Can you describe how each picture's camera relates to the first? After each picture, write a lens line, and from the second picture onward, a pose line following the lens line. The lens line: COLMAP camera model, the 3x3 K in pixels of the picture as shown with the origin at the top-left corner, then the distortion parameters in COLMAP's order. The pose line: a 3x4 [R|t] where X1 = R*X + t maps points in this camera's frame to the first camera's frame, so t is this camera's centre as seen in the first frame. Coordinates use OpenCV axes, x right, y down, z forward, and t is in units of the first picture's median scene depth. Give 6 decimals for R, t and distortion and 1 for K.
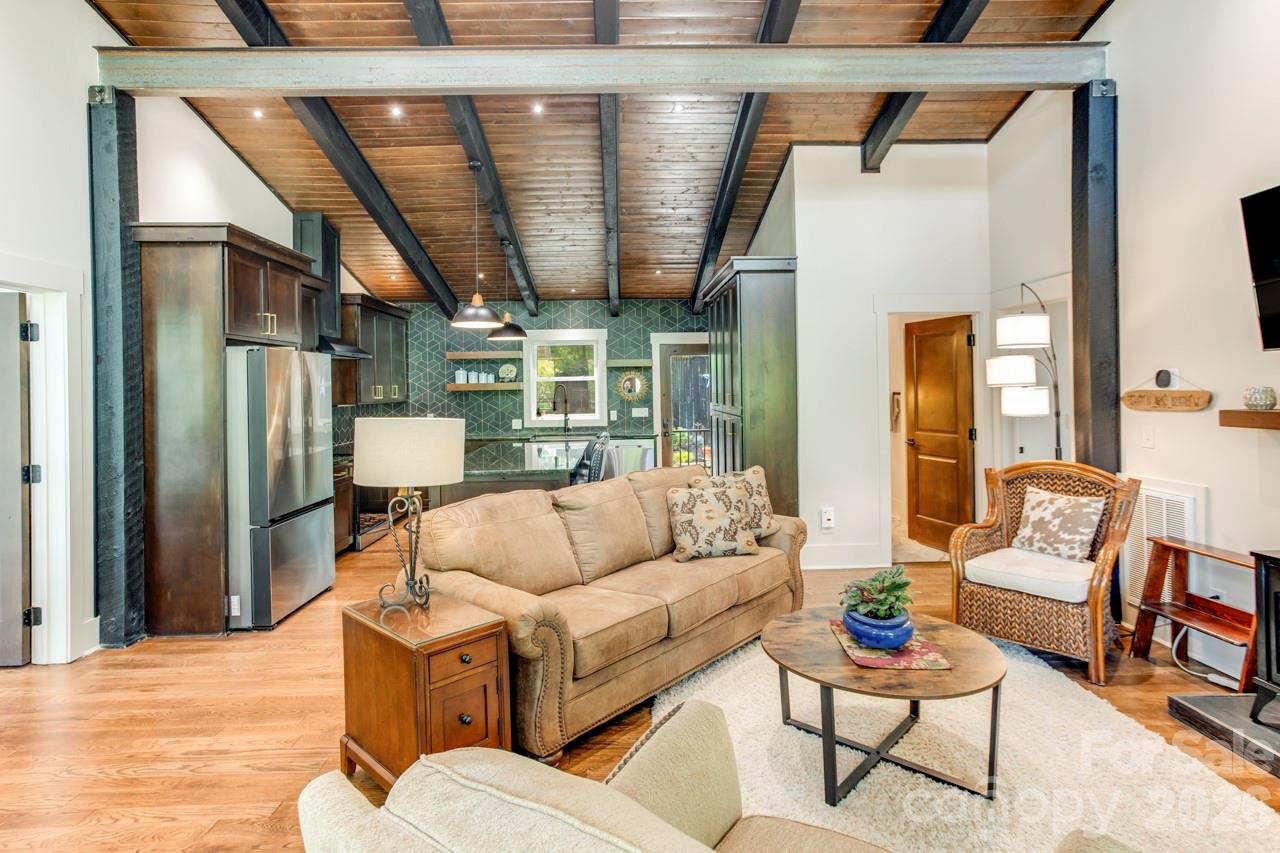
lens RADIAL K [[653.4, 0, 656.6], [0, 653.4, 387.1], [0, 0, 1]] dist [-0.044904, 0.048065]
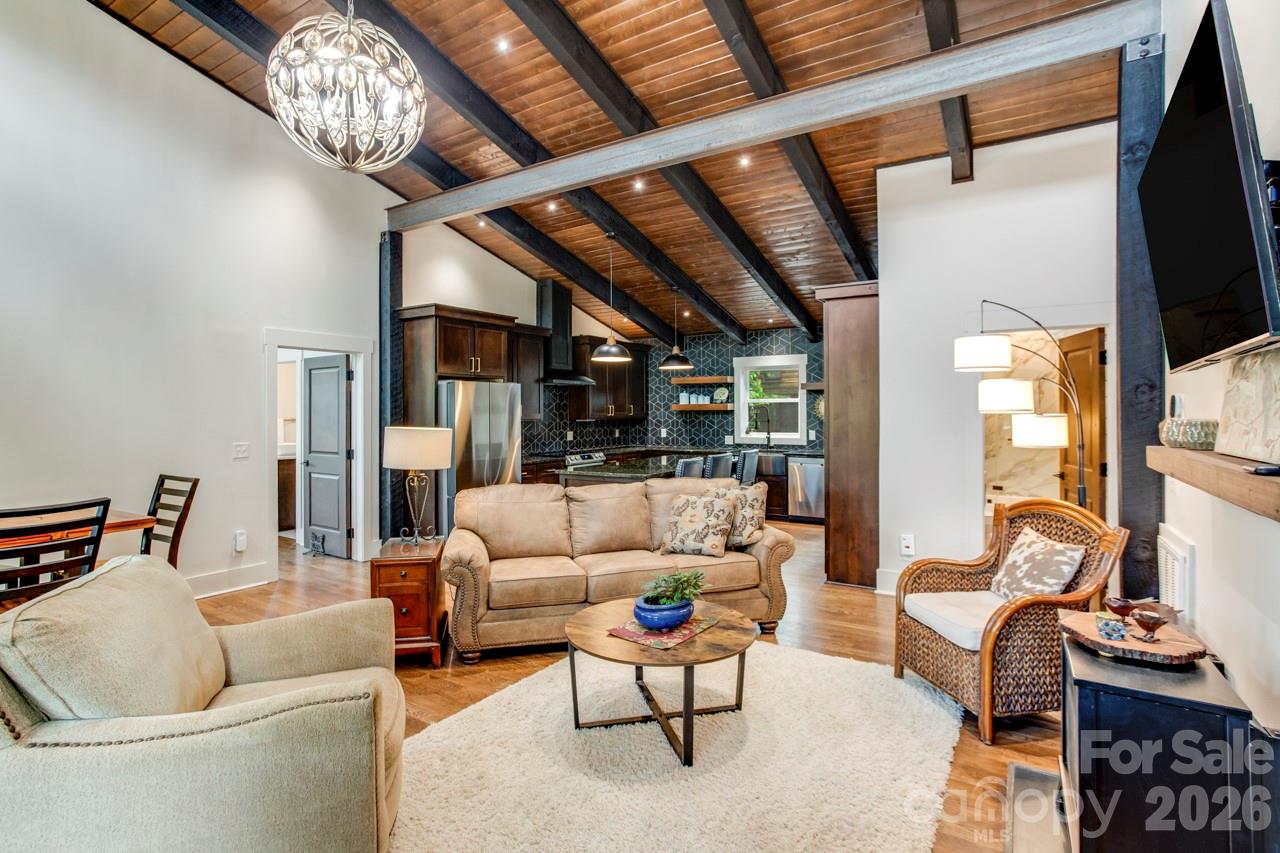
lens RADIAL K [[635.3, 0, 670.9], [0, 635.3, 411.0], [0, 0, 1]] dist [-0.034051, 0.000158]
pose [[0.838610, 0.012637, -0.544585, 0.458809], [-0.008256, 0.999911, 0.010491, -0.007422], [0.544669, -0.004302, 0.838640, 0.011825]]
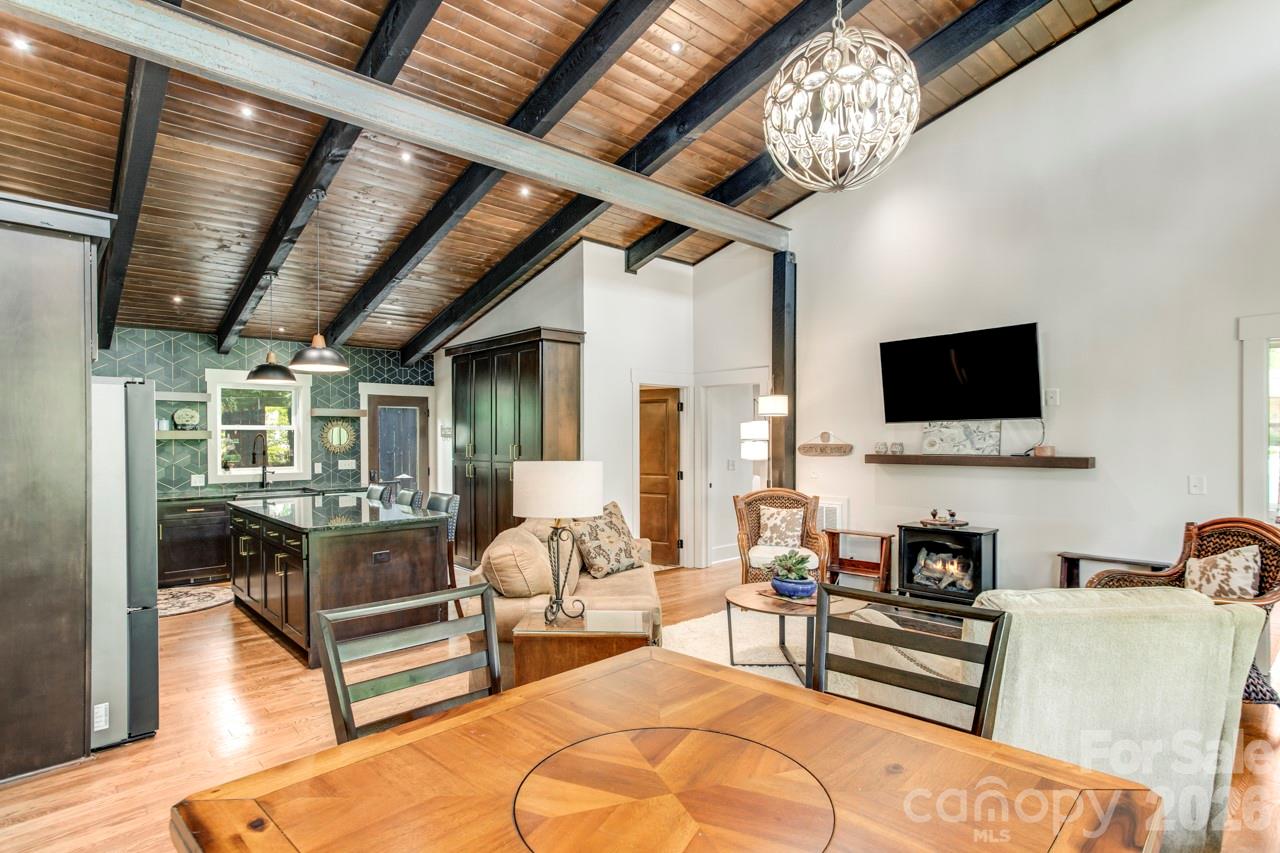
lens RADIAL K [[652.9, 0, 639.8], [0, 652.9, 445.3], [0, 0, 1]] dist [-0.043178, 0.048944]
pose [[0.763955, 0.005520, 0.645246, -0.471207], [-0.009753, 0.999948, 0.002993, 0.005623], [-0.645195, -0.008580, 0.763969, -0.000050]]
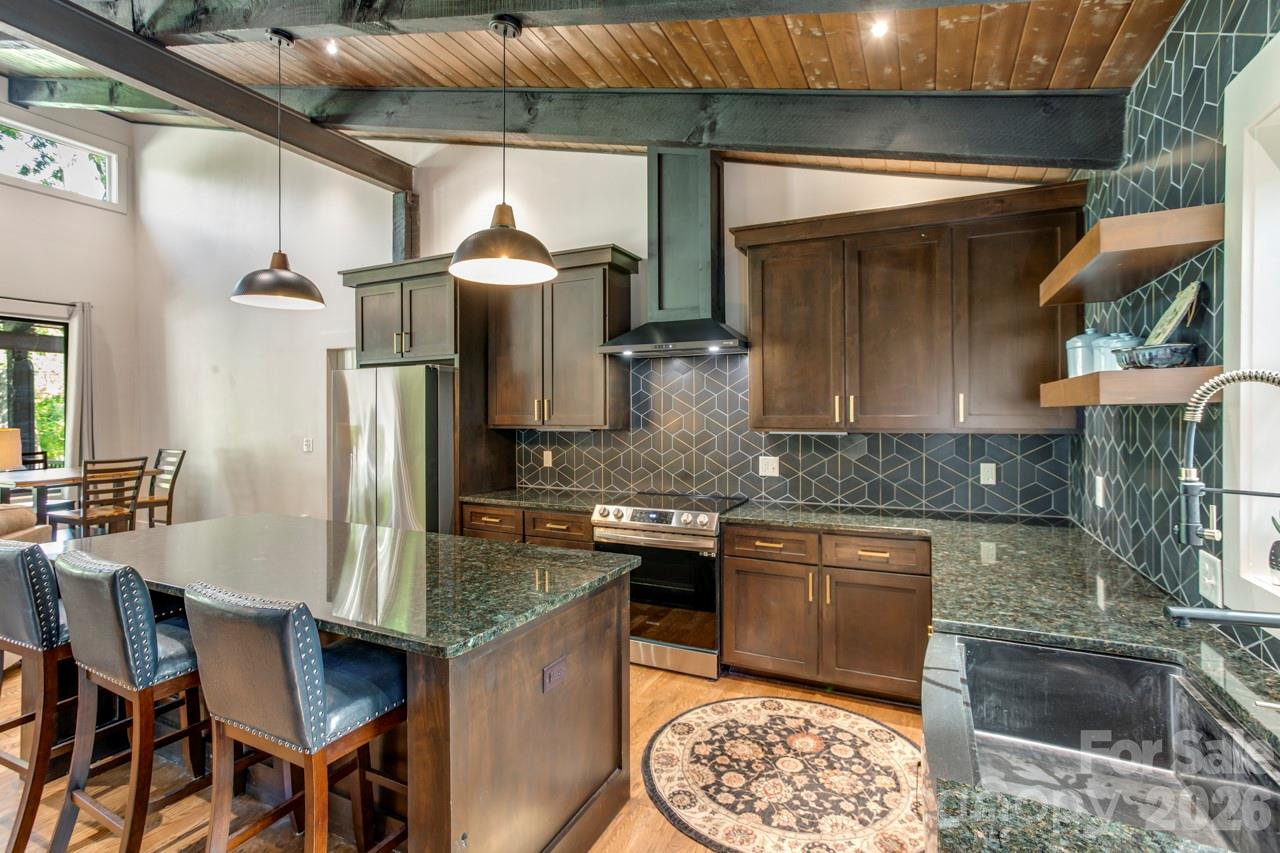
lens RADIAL K [[619.6, 0, 615.5], [0, 619.6, 399.9], [0, 0, 1]] dist [-0.002091, -0.000146]
pose [[-0.500144, -0.008430, -0.865901, 0.062267], [0.010324, 0.999823, -0.015697, 0.009202], [0.865880, -0.016790, -0.499969, 1.384409]]
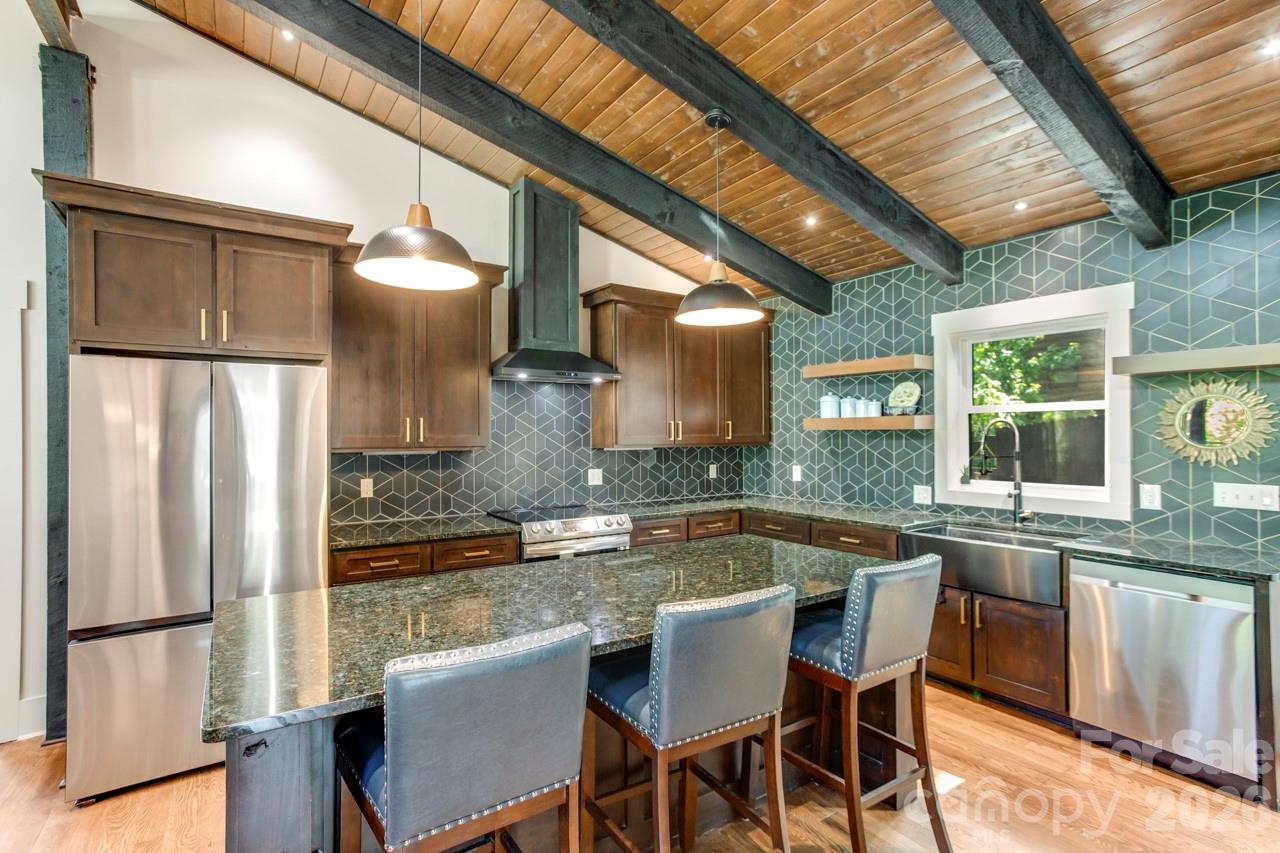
lens RADIAL K [[609.9, 0, 661.5], [0, 609.9, 429.6], [0, 0, 1]] dist [-0.003073, 0.000212]
pose [[0.524782, 0.010154, -0.851176, 0.140247], [-0.004521, 0.999948, 0.009142, 0.000818], [0.851225, -0.000950, 0.524800, 0.836653]]
